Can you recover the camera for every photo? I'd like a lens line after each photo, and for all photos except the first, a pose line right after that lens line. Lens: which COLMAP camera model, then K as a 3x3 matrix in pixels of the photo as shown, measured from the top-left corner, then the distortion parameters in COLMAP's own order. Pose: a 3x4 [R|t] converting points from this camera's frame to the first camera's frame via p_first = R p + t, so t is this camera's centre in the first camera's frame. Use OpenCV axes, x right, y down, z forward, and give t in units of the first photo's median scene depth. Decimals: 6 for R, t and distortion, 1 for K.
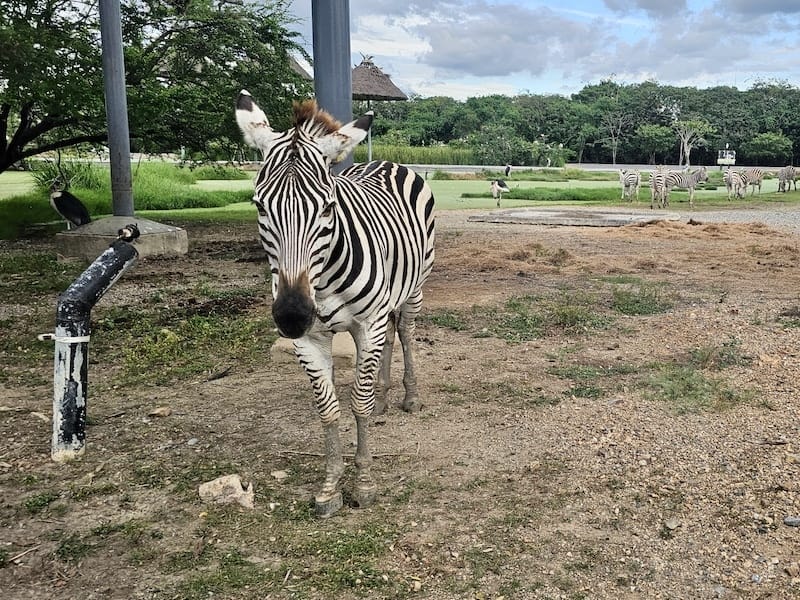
lens RADIAL K [[545.7, 0, 402.5], [0, 545.7, 274.7], [0, 0, 1]] dist [0.009645, -0.006084]
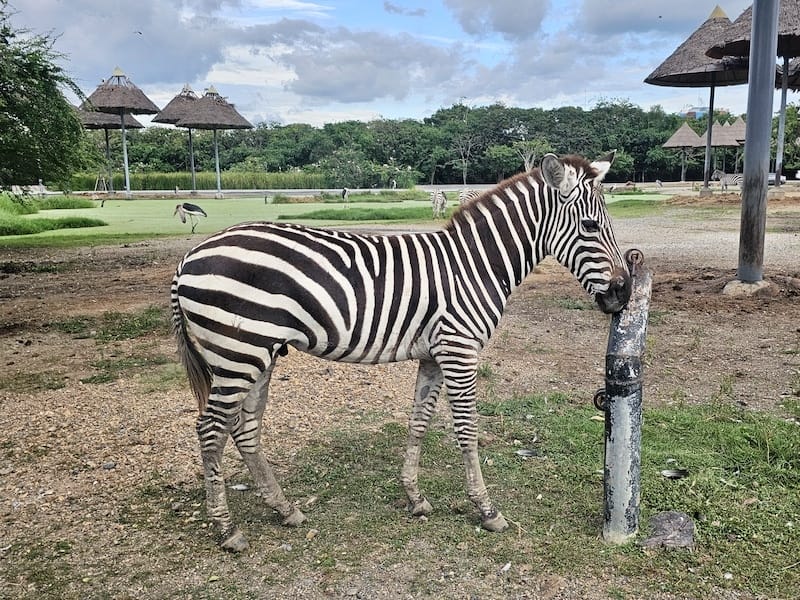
lens RADIAL K [[528.8, 0, 406.3], [0, 528.8, 329.7], [0, 0, 1]] dist [0.000580, 0.006394]
pose [[0.999678, -0.024947, -0.004546, 0.256792], [0.025172, 0.997932, 0.059147, 0.014339], [0.003061, -0.059243, 0.998239, -0.038644]]
